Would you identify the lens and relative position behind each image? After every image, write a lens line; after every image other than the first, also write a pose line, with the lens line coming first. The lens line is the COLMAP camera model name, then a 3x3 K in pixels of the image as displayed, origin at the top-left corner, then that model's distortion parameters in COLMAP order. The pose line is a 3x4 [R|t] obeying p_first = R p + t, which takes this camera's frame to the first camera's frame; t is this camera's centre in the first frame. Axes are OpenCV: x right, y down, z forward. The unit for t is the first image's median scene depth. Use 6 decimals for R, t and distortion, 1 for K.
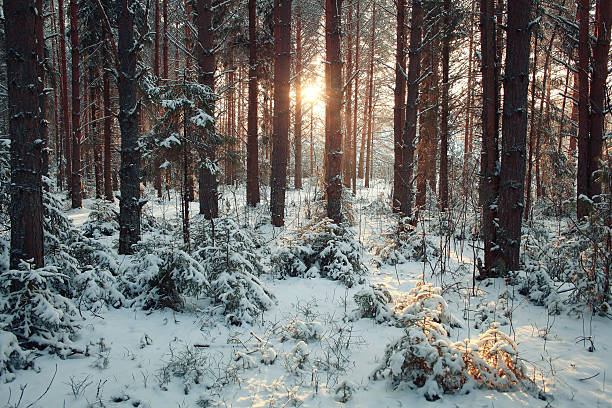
lens RADIAL K [[489.4, 0, 306.0], [0, 489.4, 204.0], [0, 0, 1]] dist [-0.043636, 0.011816]
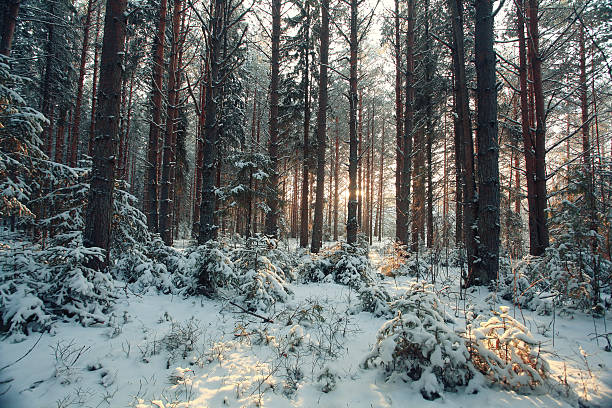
lens RADIAL K [[296.6, 0, 308.5], [0, 296.6, 207.5], [0, 0, 1]] dist [-0.063763, 0.024069]
pose [[0.993182, 0.011099, -0.116042, 0.065103], [-0.028969, 0.987729, -0.153468, 0.099890], [0.112915, 0.155784, 0.981316, 0.269647]]
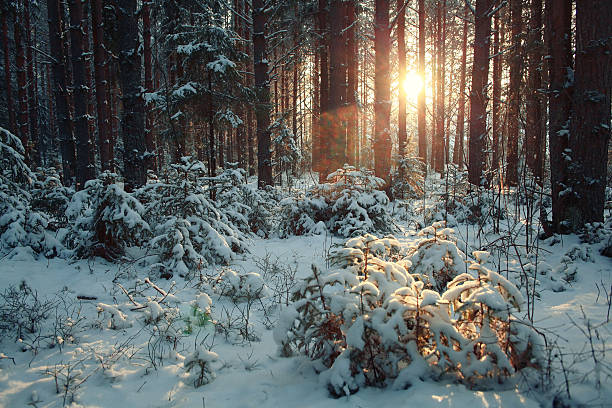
lens RADIAL K [[489.4, 0, 306.0], [0, 489.4, 204.0], [0, 0, 1]] dist [-0.043636, 0.011816]
pose [[0.979775, -0.002724, -0.200084, 0.198611], [0.005461, 0.999899, 0.013130, 0.118314], [0.200028, -0.013957, 0.979691, 0.299246]]
